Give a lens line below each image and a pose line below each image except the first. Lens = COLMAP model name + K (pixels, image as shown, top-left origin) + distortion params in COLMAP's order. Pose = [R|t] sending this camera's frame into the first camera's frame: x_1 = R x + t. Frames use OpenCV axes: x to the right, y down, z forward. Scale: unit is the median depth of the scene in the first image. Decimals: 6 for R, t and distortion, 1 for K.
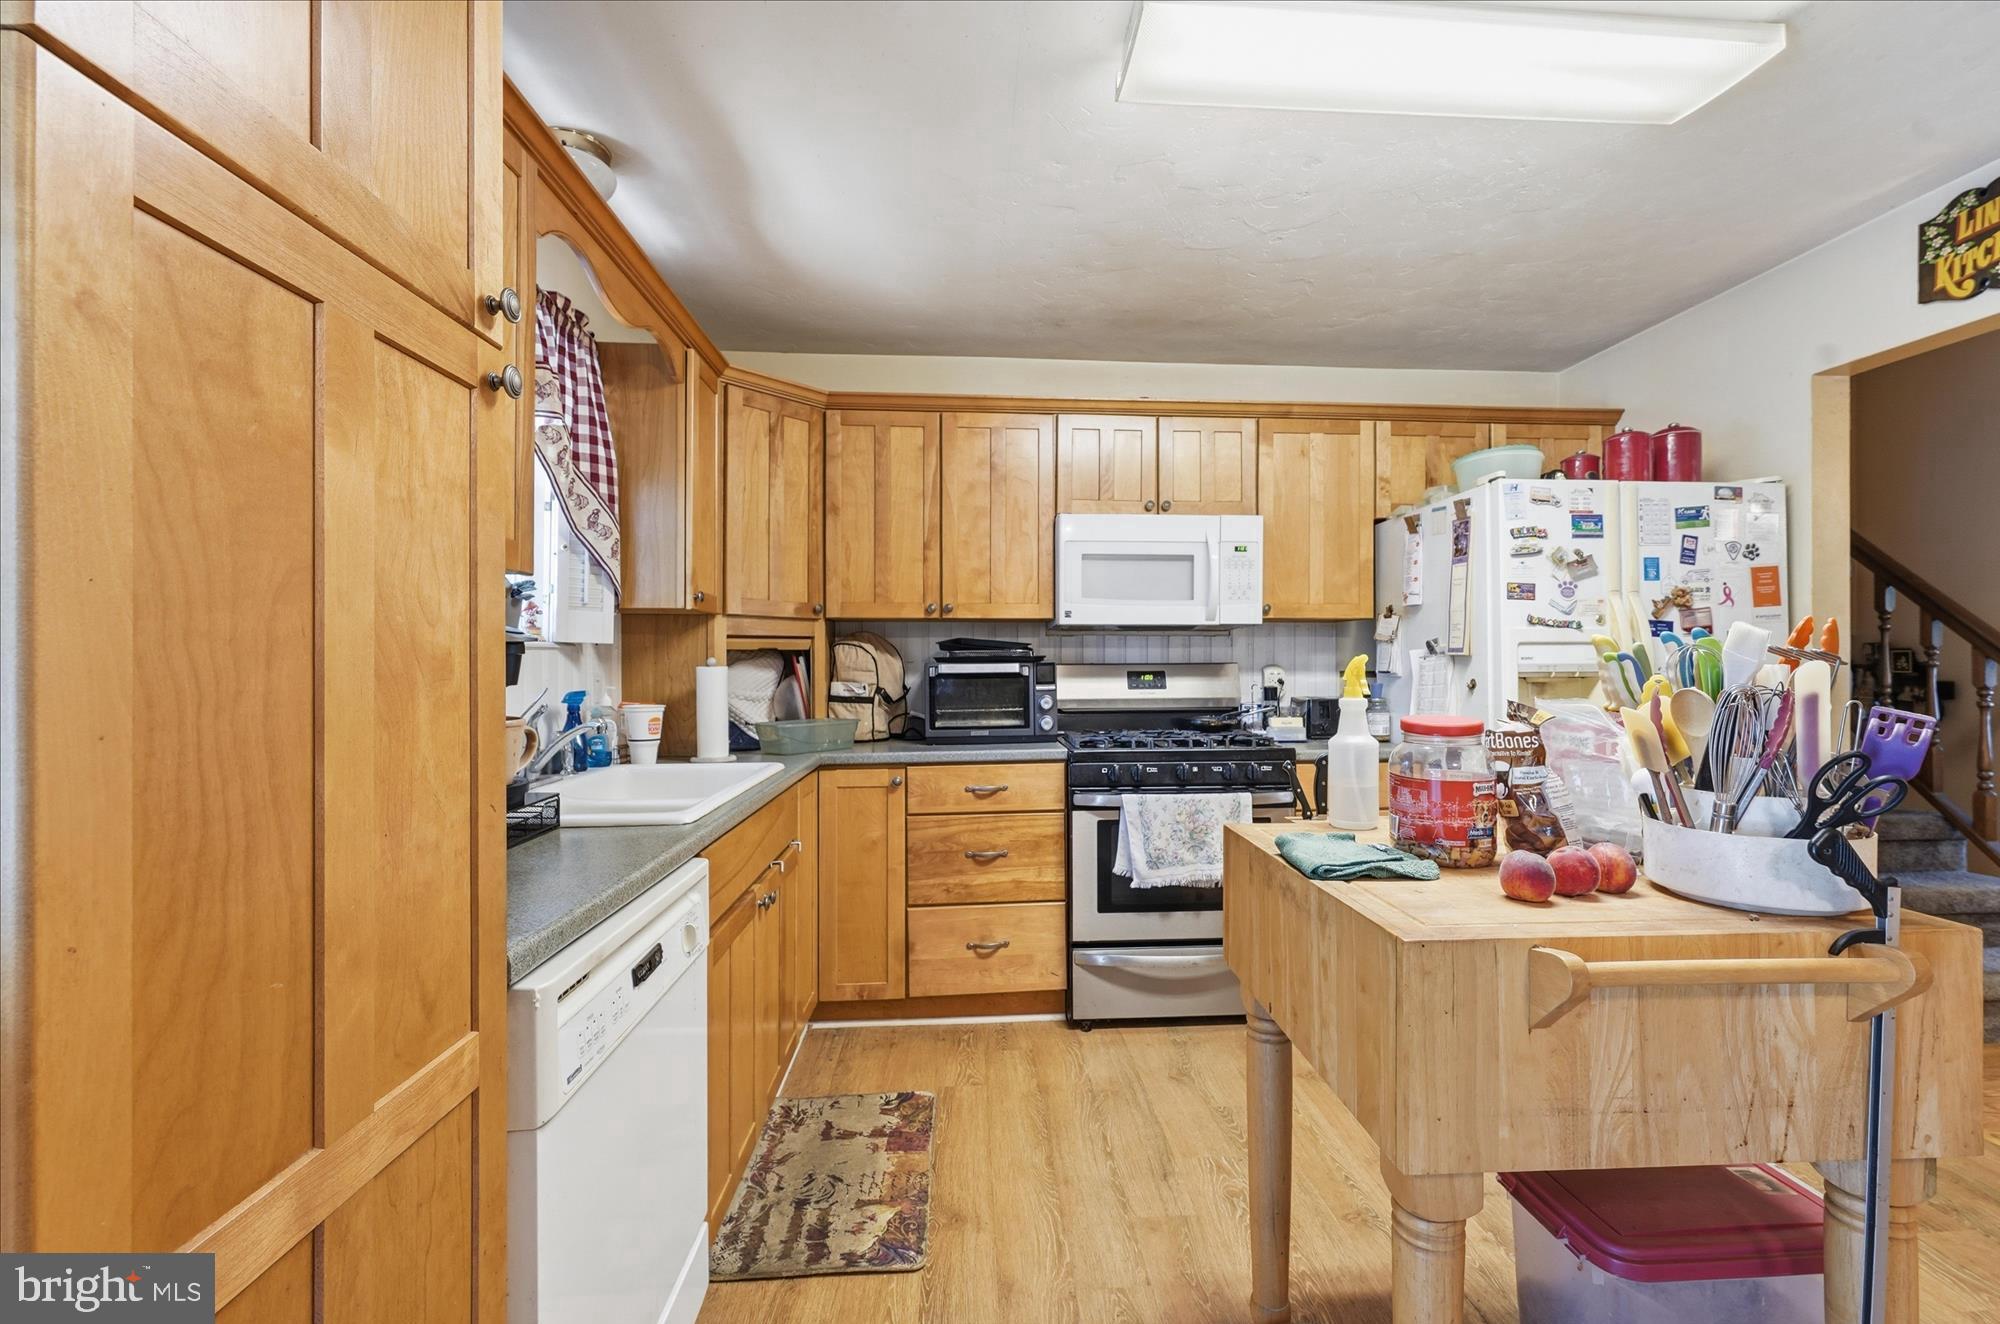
lens RADIAL K [[816.6, 0, 1000.0], [0, 816.6, 662.0], [0, 0, 1]] dist [0.000987, -0.000308]
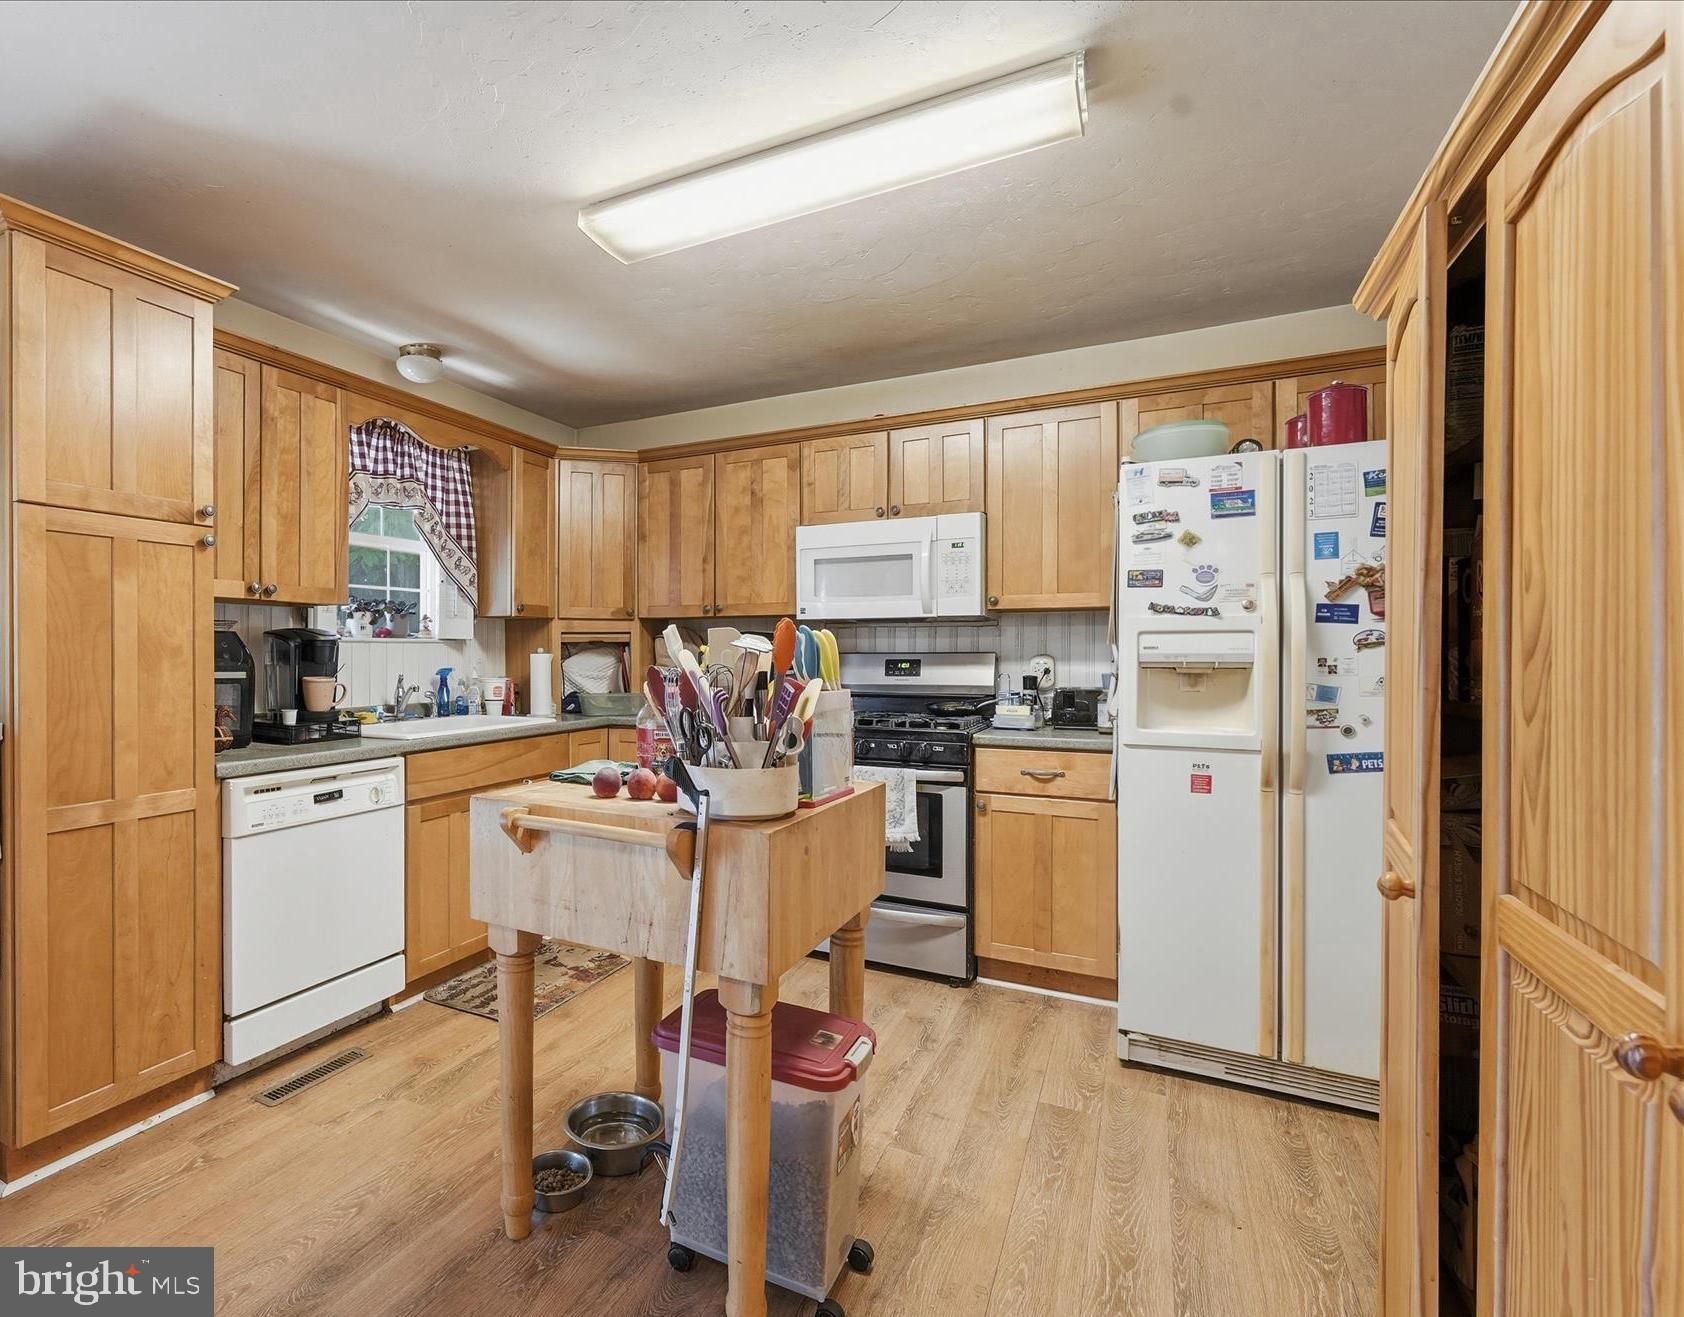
lens RADIAL K [[812.6, 0, 664.5], [0, 812.6, 659.0], [0, 0, 1]] dist [-0.001012, 0.000039]
pose [[0.833956, 0.006679, -0.551791, 0.686897], [-0.001883, 0.999955, 0.009258, 0.001178], [0.551828, -0.006681, 0.833931, -0.117525]]
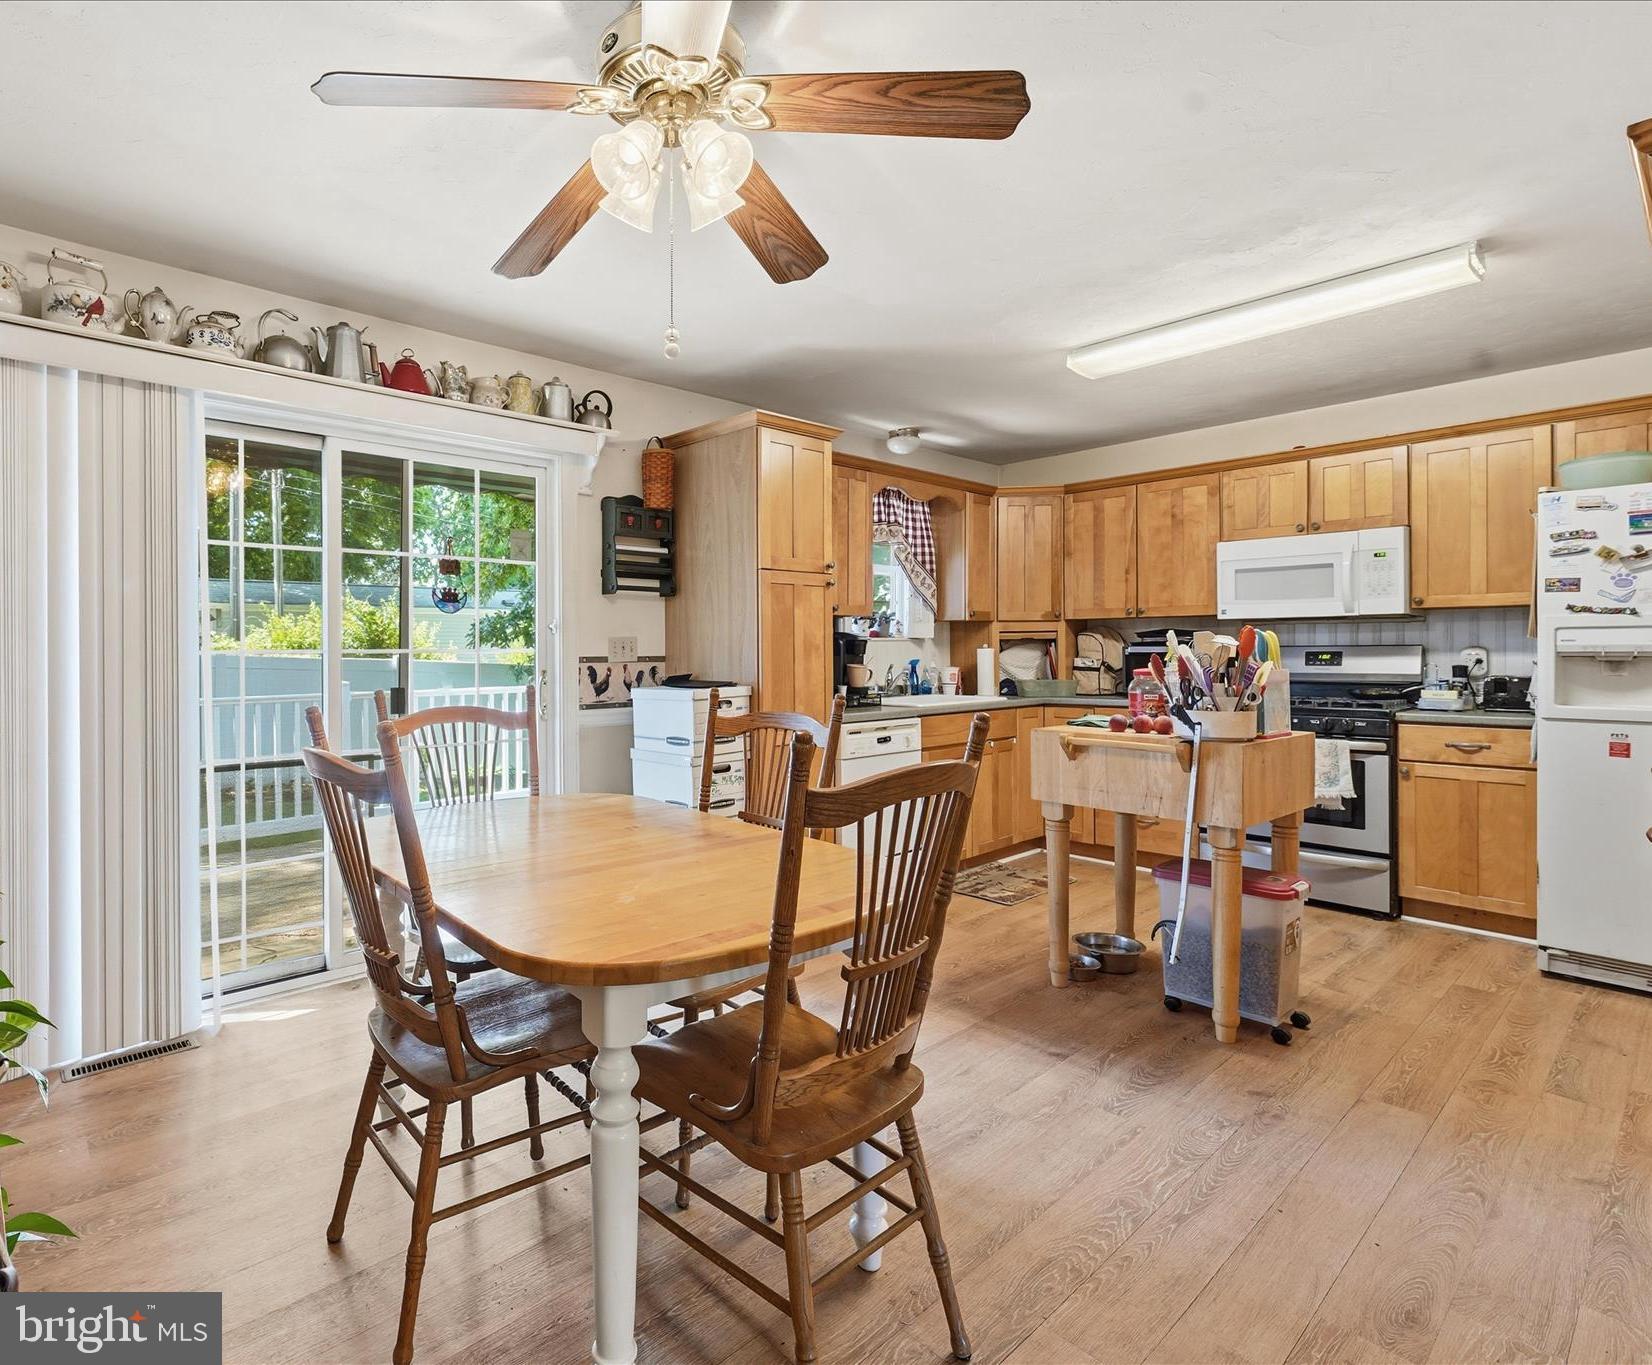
lens RADIAL K [[828.2, 0, 680.8], [0, 828.2, 652.7], [0, 0, 1]] dist [0.000203, 0.000186]
pose [[0.580731, 0.002400, -0.814092, 0.868487], [0.004310, 0.999973, 0.006022, 0.000855], [0.814084, -0.007006, 0.580705, -0.765308]]
